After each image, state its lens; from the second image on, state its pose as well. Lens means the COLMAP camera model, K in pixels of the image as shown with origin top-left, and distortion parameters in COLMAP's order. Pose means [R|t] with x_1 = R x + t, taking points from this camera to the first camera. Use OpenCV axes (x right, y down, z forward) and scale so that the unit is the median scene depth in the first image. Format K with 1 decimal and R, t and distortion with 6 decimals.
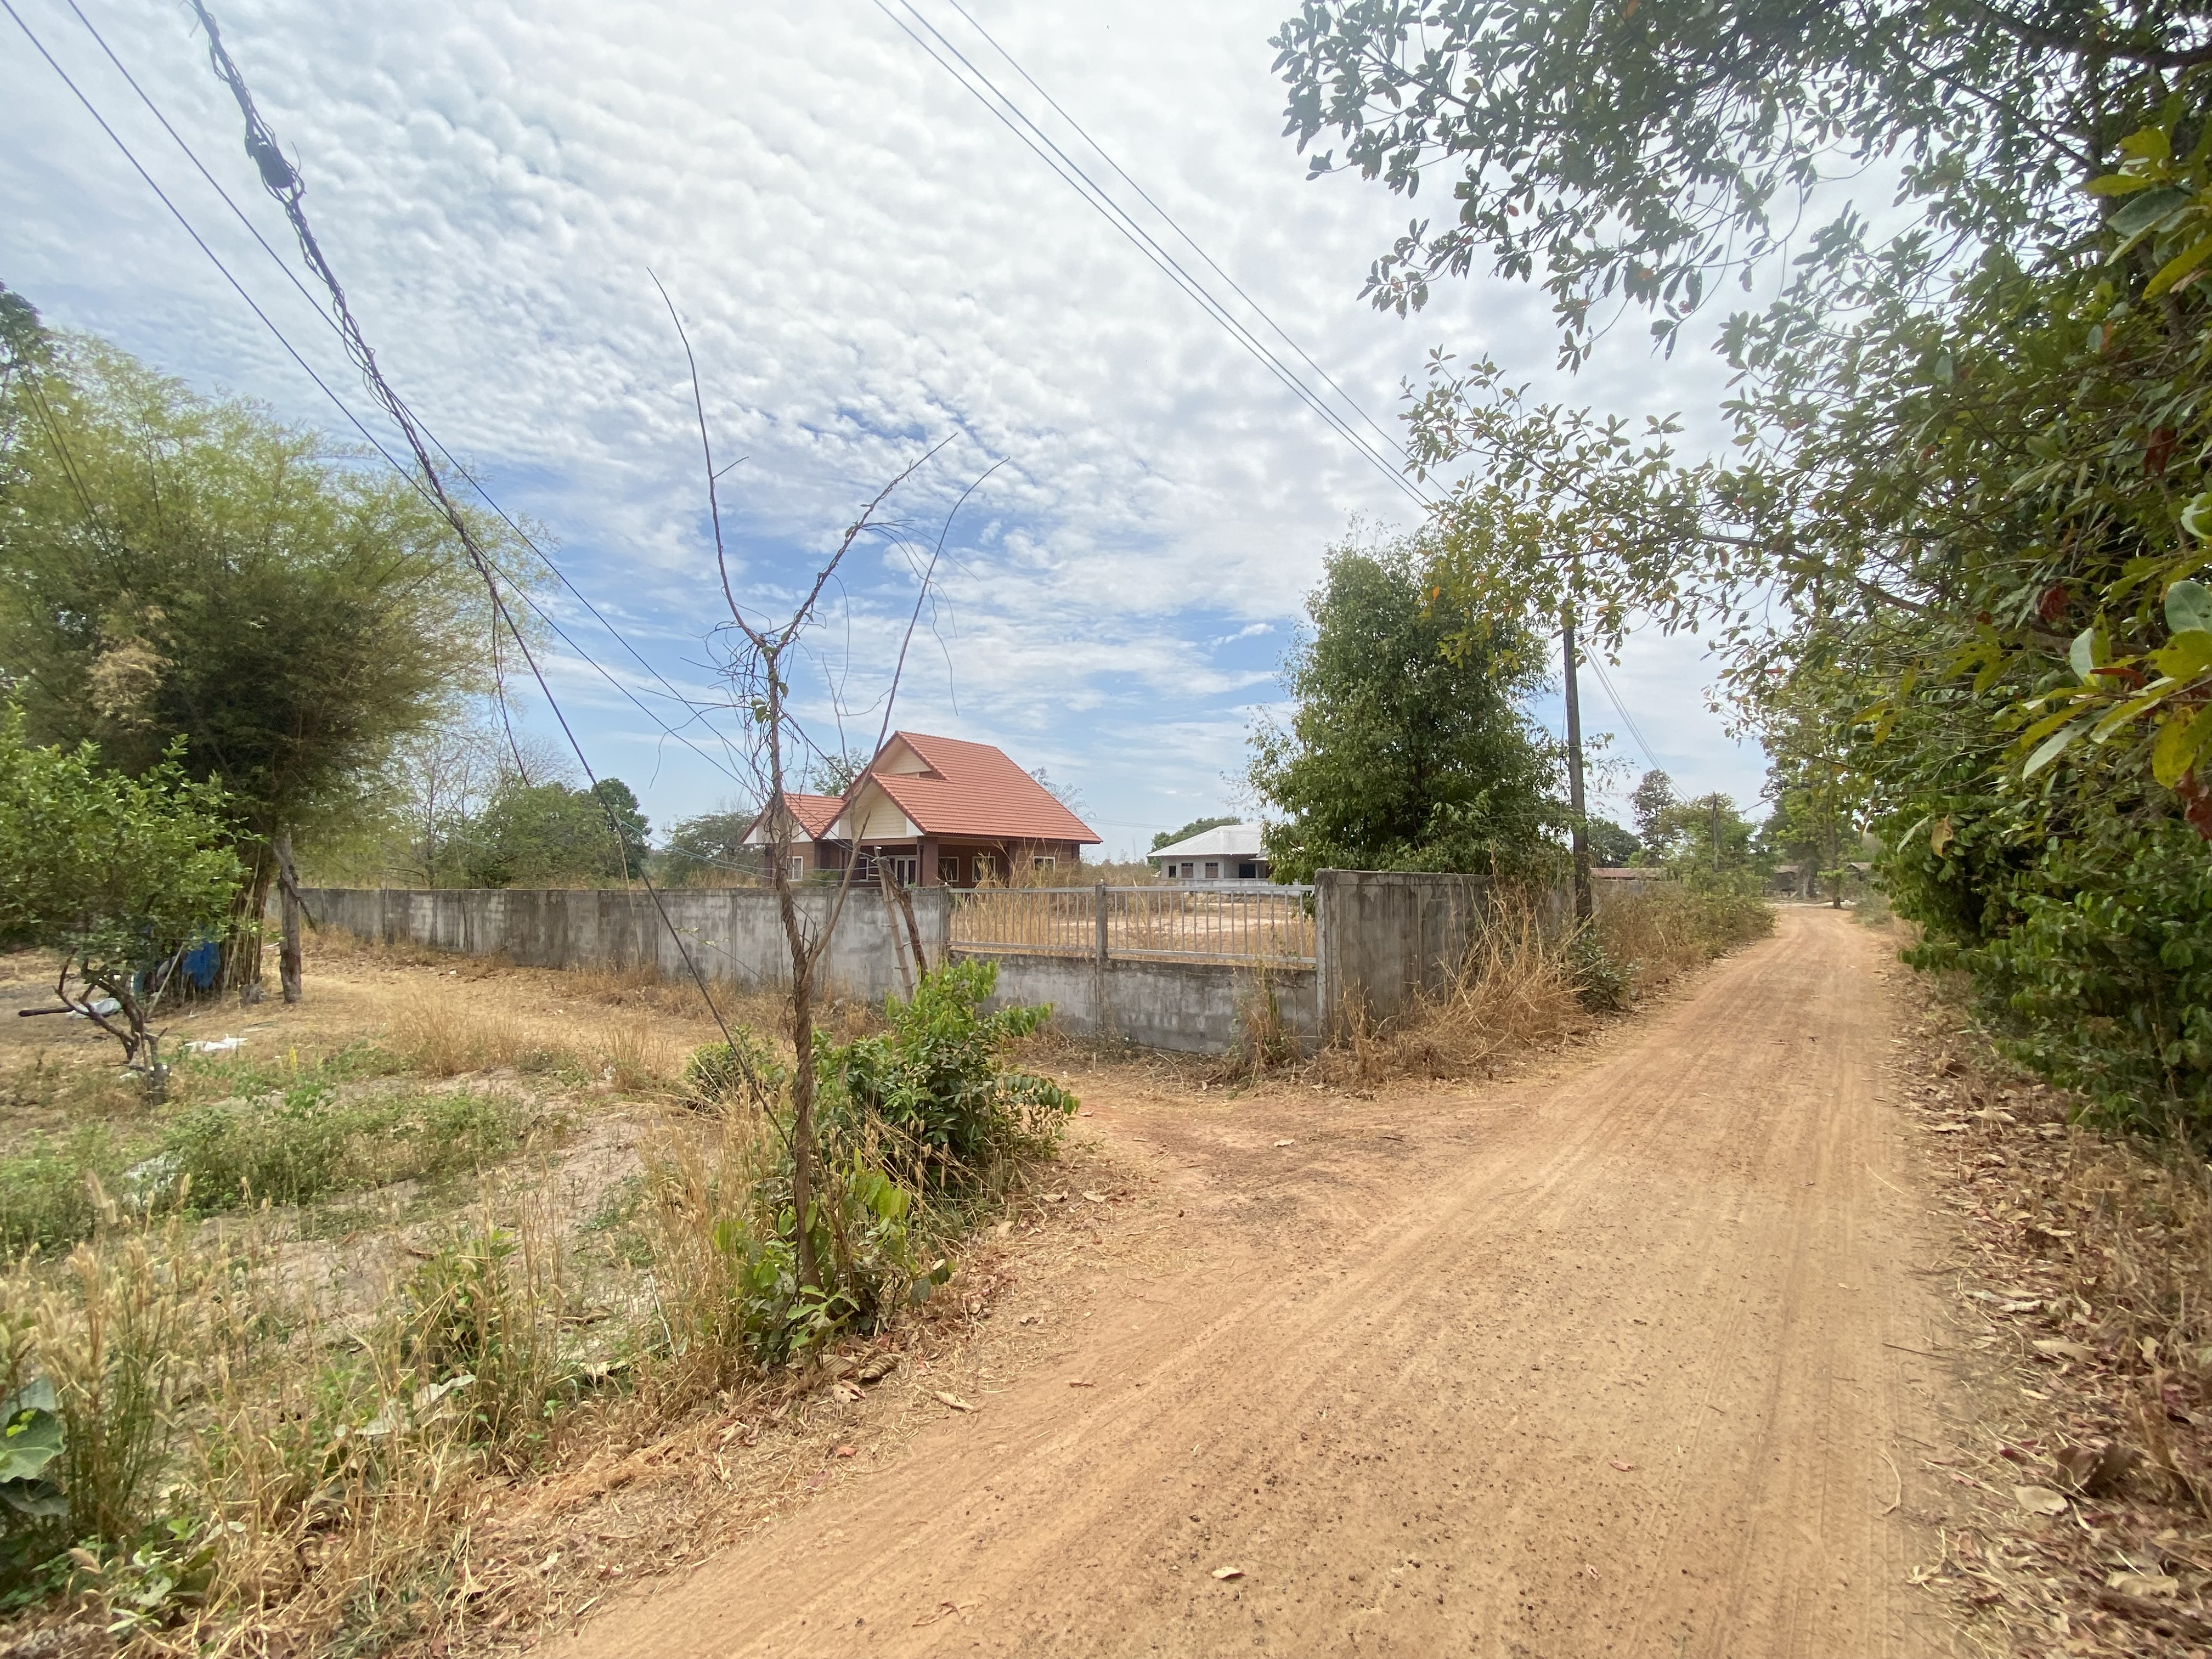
lens RADIAL K [[969.1, 0, 1110.2], [0, 969.1, 829.8], [0, 0, 1]] dist [-0.008243, -0.008046]
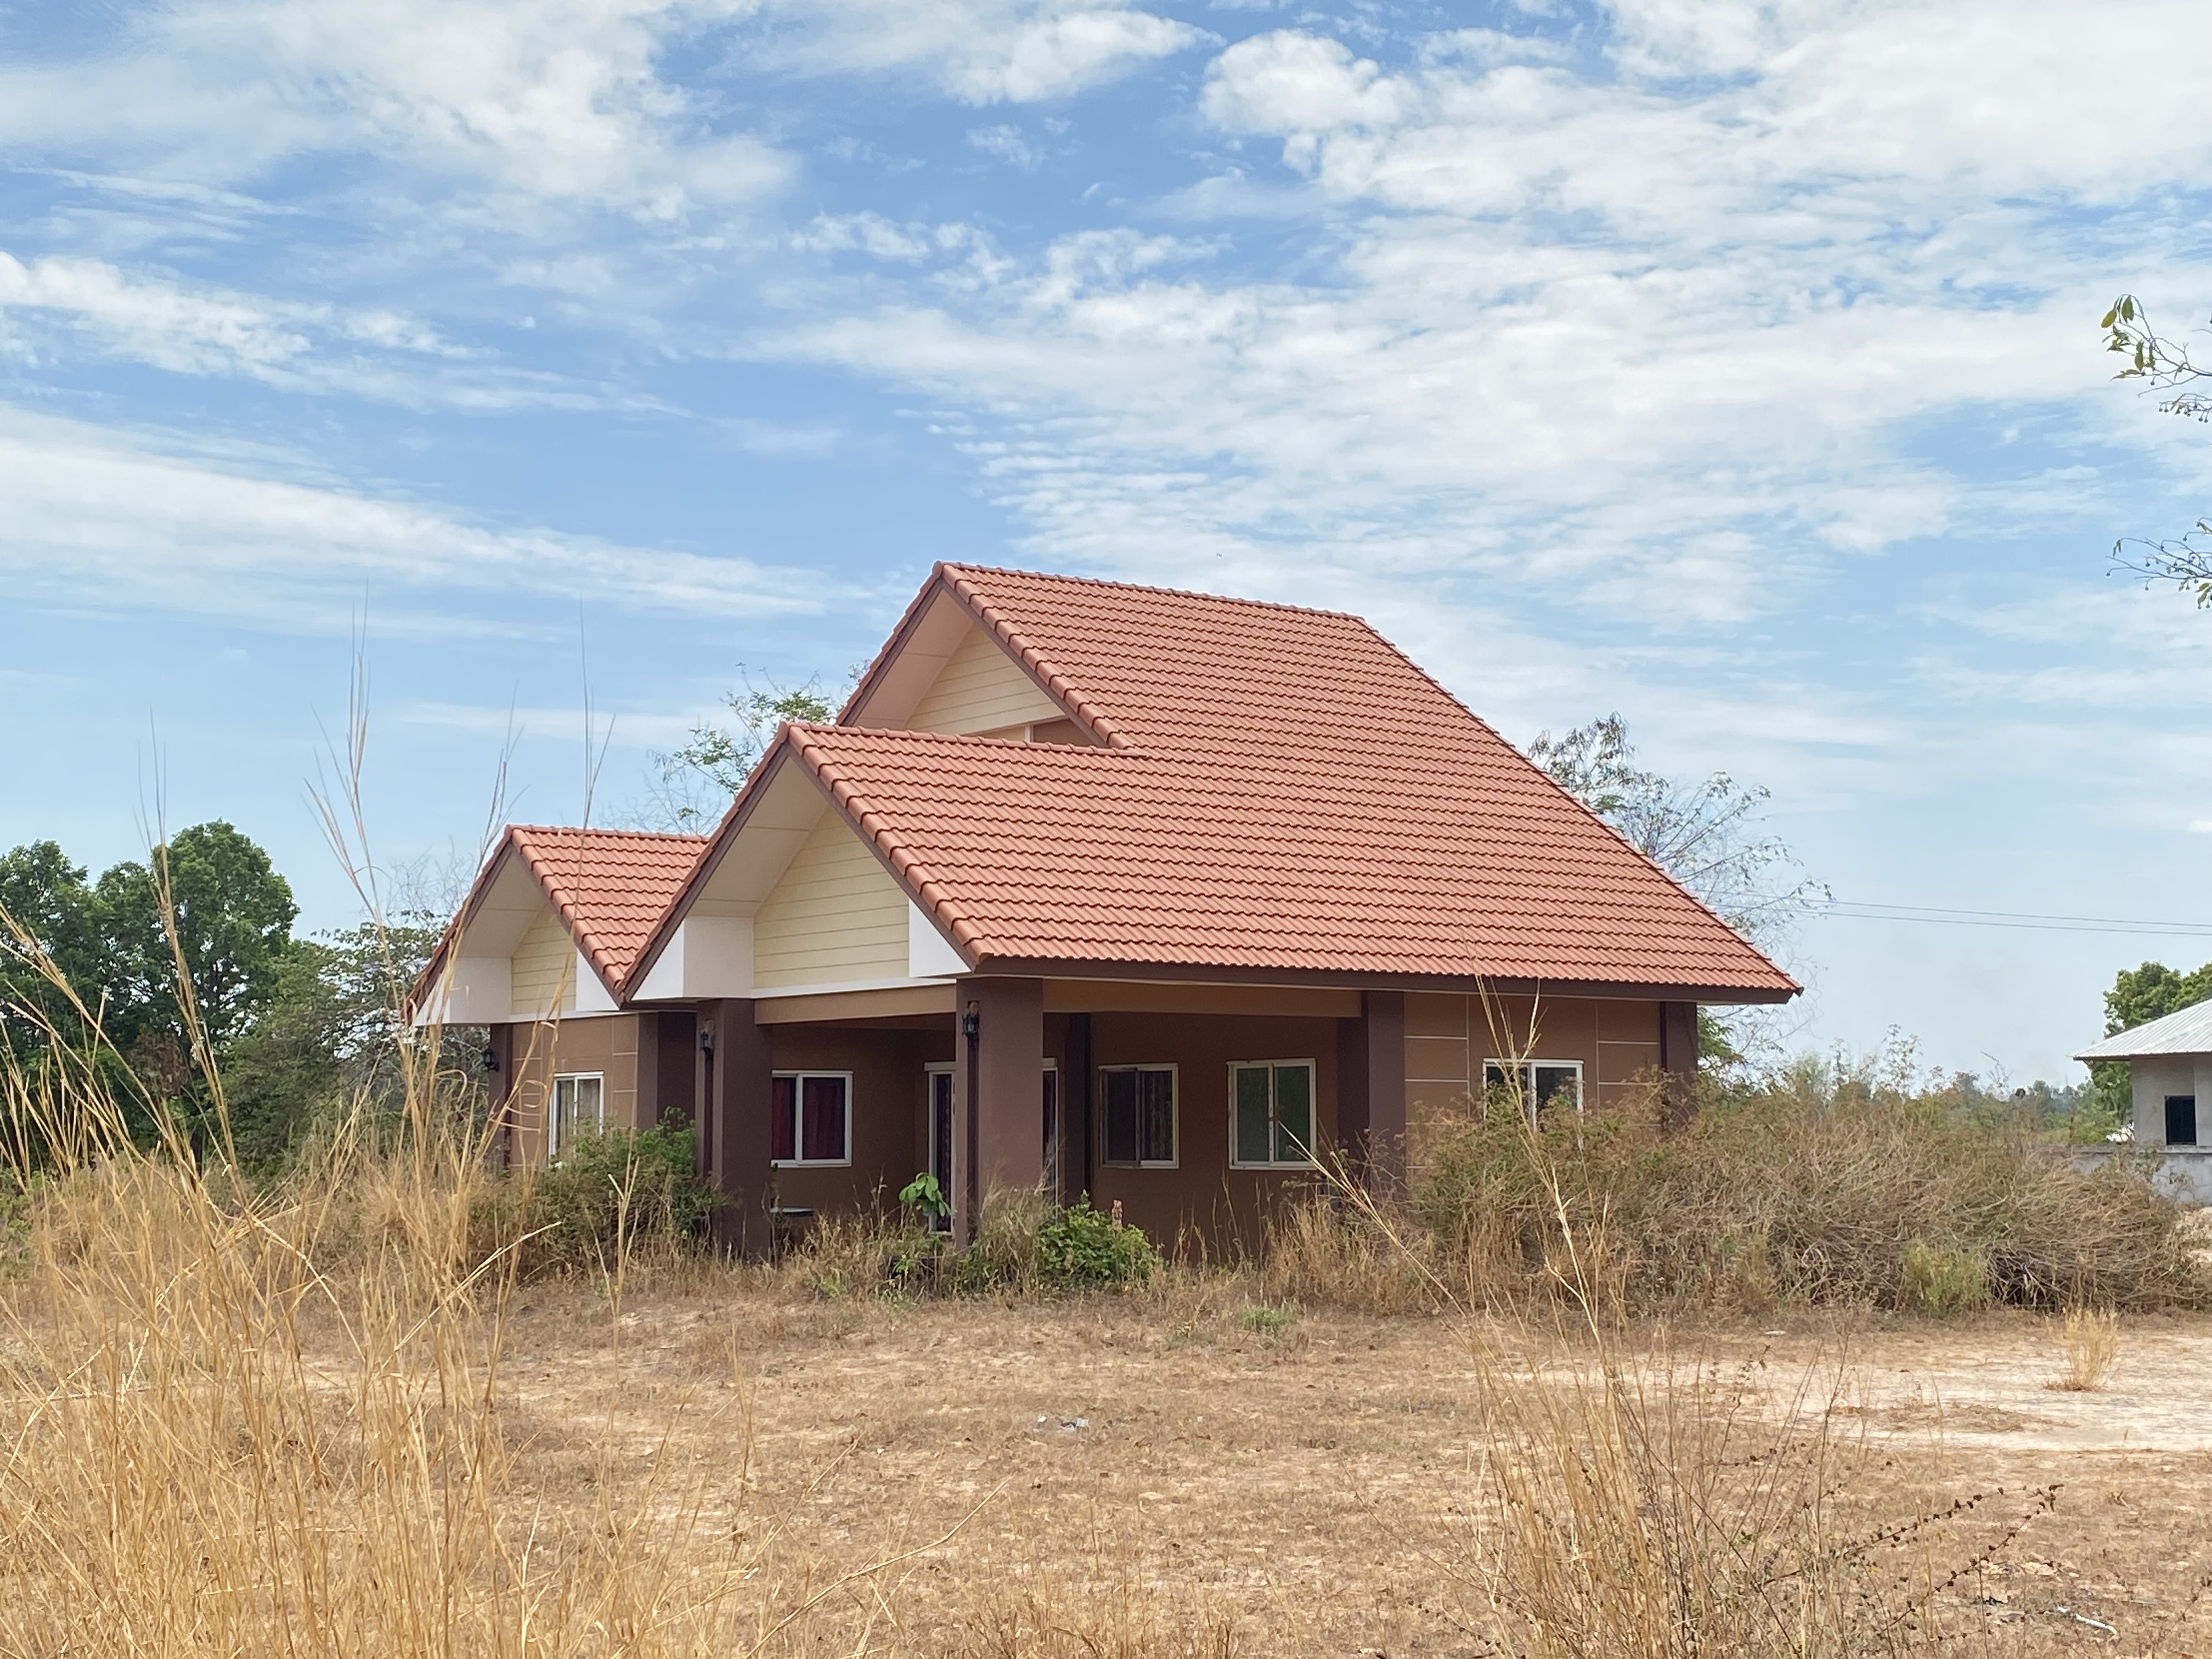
lens RADIAL K [[3129.2, 0, 1109.3], [0, 3129.2, 843.0], [0, 0, 1]] dist [0.099436, 0.000000]
pose [[0.958369, -0.033274, -0.283589, 0.029738], [0.020148, 0.998592, -0.049080, 0.006369], [0.284822, 0.041323, 0.957689, 0.139532]]
